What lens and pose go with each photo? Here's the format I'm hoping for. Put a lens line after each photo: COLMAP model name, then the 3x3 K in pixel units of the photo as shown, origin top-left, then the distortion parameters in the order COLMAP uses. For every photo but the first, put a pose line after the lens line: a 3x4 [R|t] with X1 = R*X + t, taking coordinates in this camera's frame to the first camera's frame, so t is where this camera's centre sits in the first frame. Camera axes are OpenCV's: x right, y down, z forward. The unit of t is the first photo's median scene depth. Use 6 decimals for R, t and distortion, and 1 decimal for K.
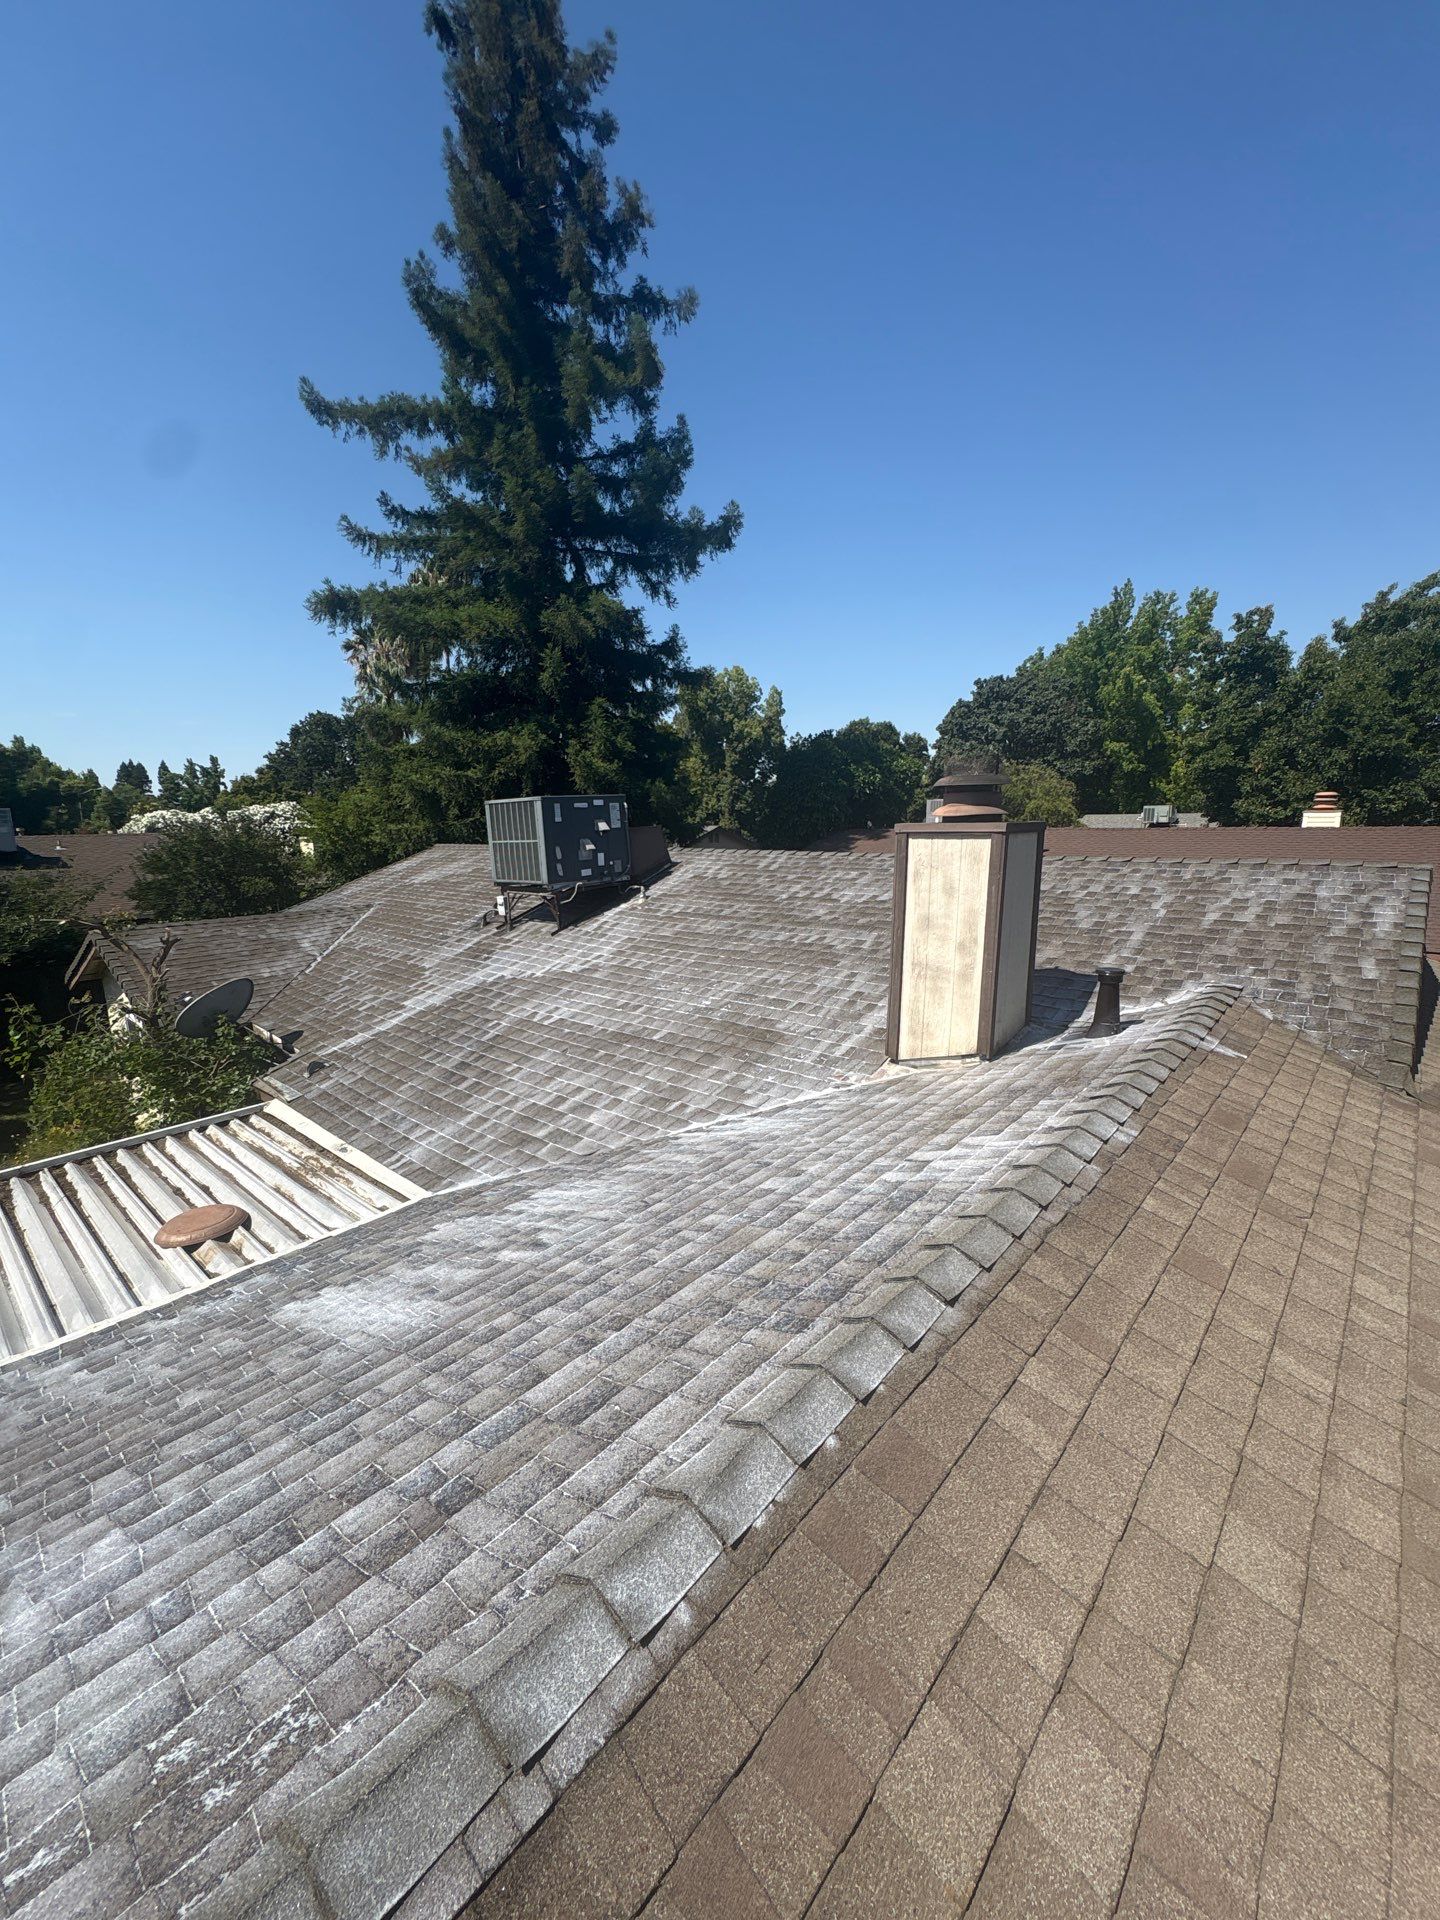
lens RADIAL K [[765.1, 0, 720.6], [0, 765.1, 962.0], [0, 0, 1]] dist [0.002976, -0.001948]
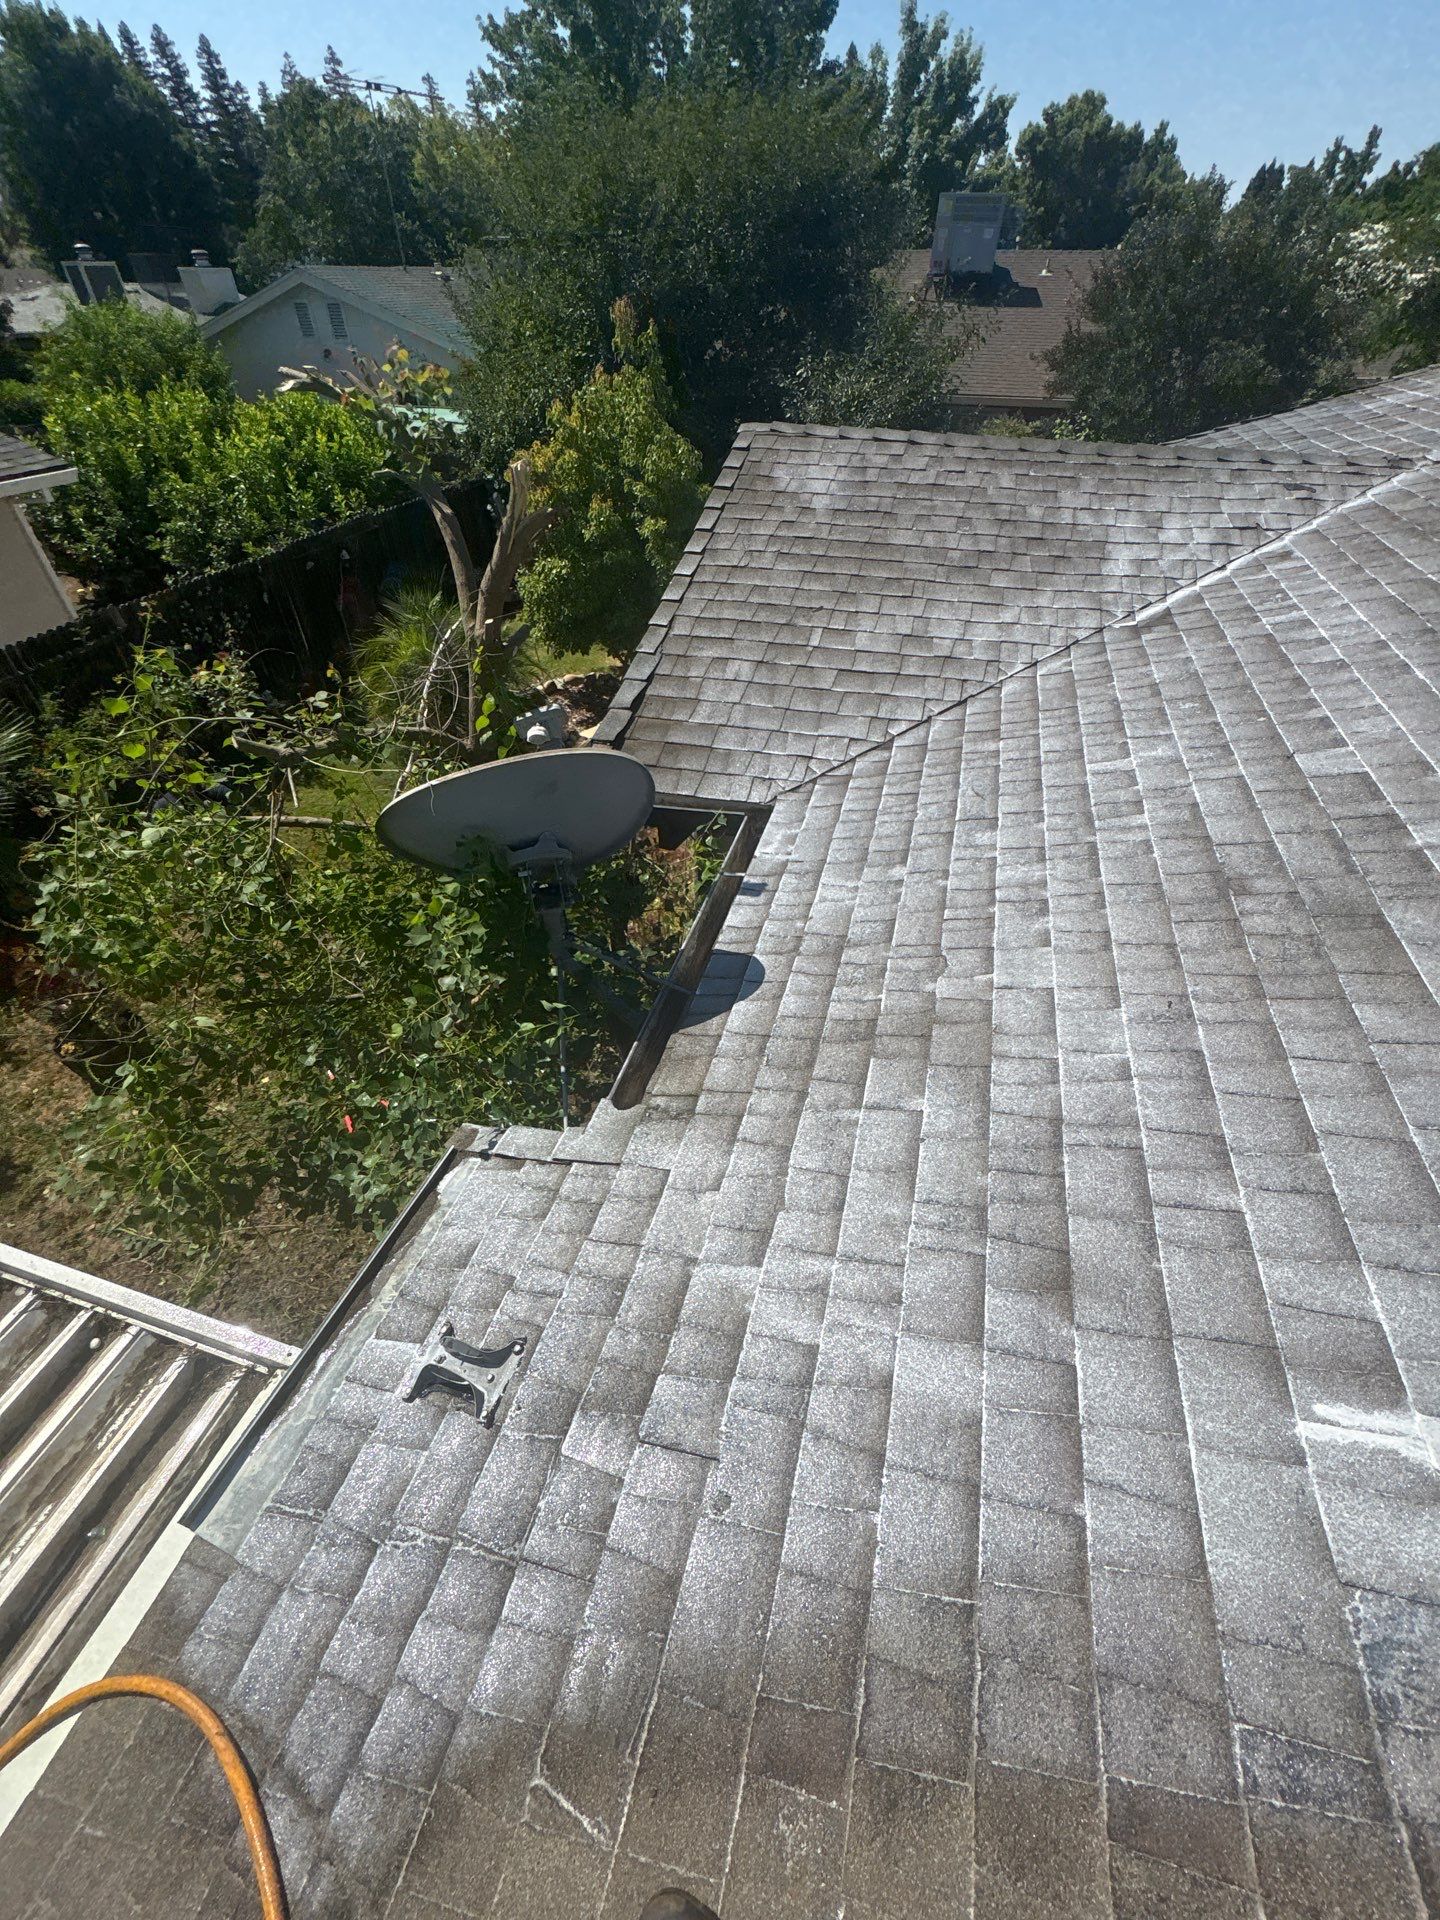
lens RADIAL K [[765.1, 0, 731.7], [0, 765.1, 953.3], [0, 0, 1]] dist [0.002976, -0.001948]
pose [[0.447312, 0.610740, -0.653382, -0.153008], [-0.181873, 0.777394, 0.602147, -0.034324], [0.875690, -0.150515, 0.458815, 0.354716]]
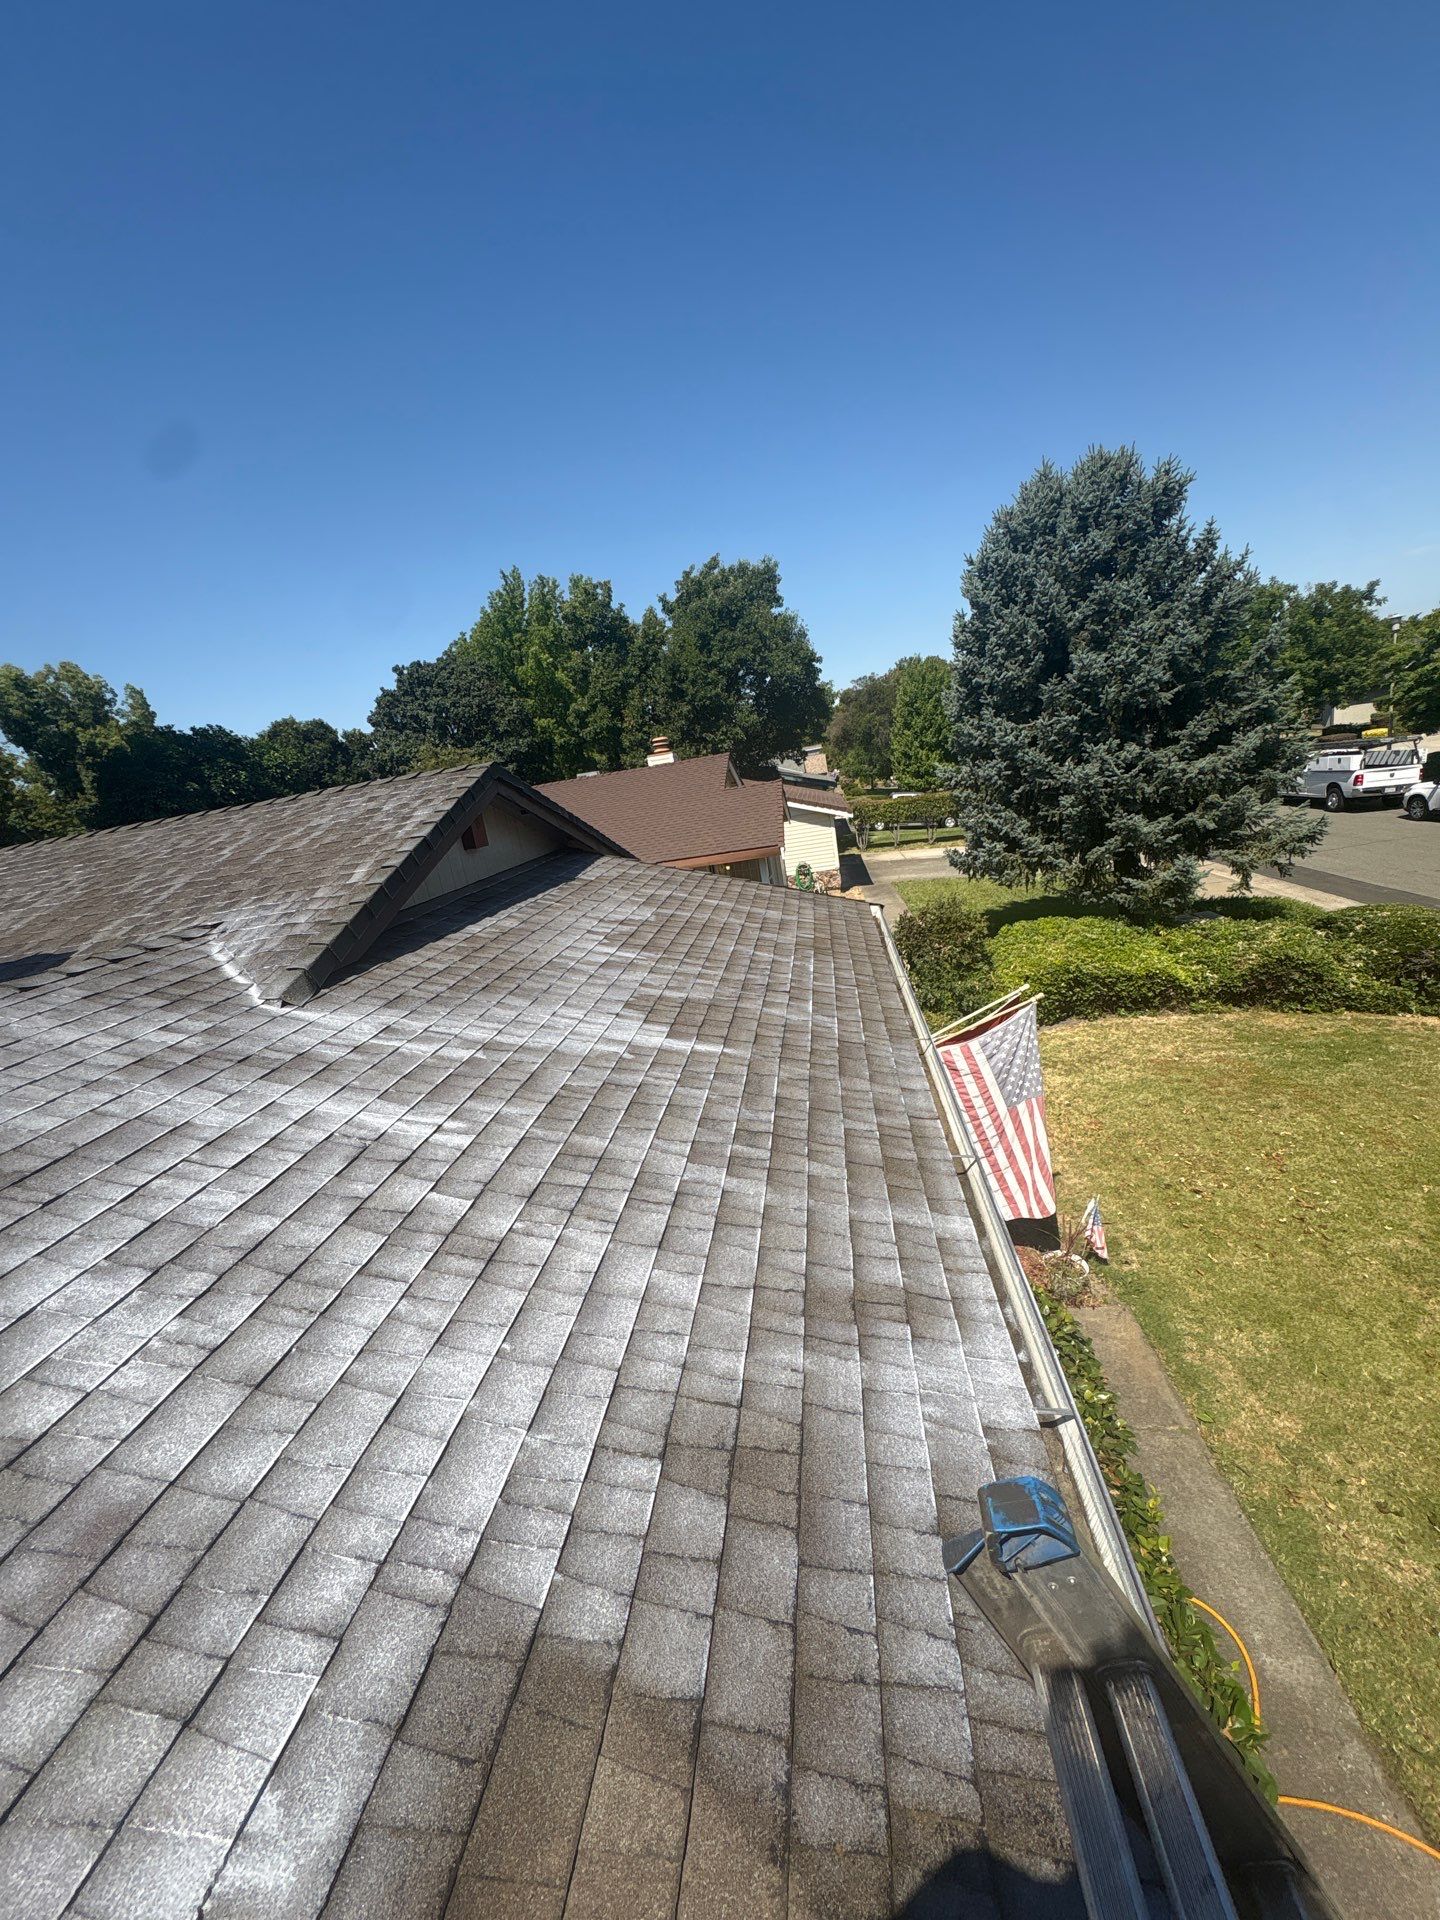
lens RADIAL K [[765.1, 0, 720.3], [0, 765.1, 961.2], [0, 0, 1]] dist [0.002976, -0.001948]
pose [[0.811898, -0.248902, 0.528080, 0.166571], [0.247038, 0.966058, 0.075526, 0.035563], [-0.528954, 0.069137, 0.845829, 0.005707]]
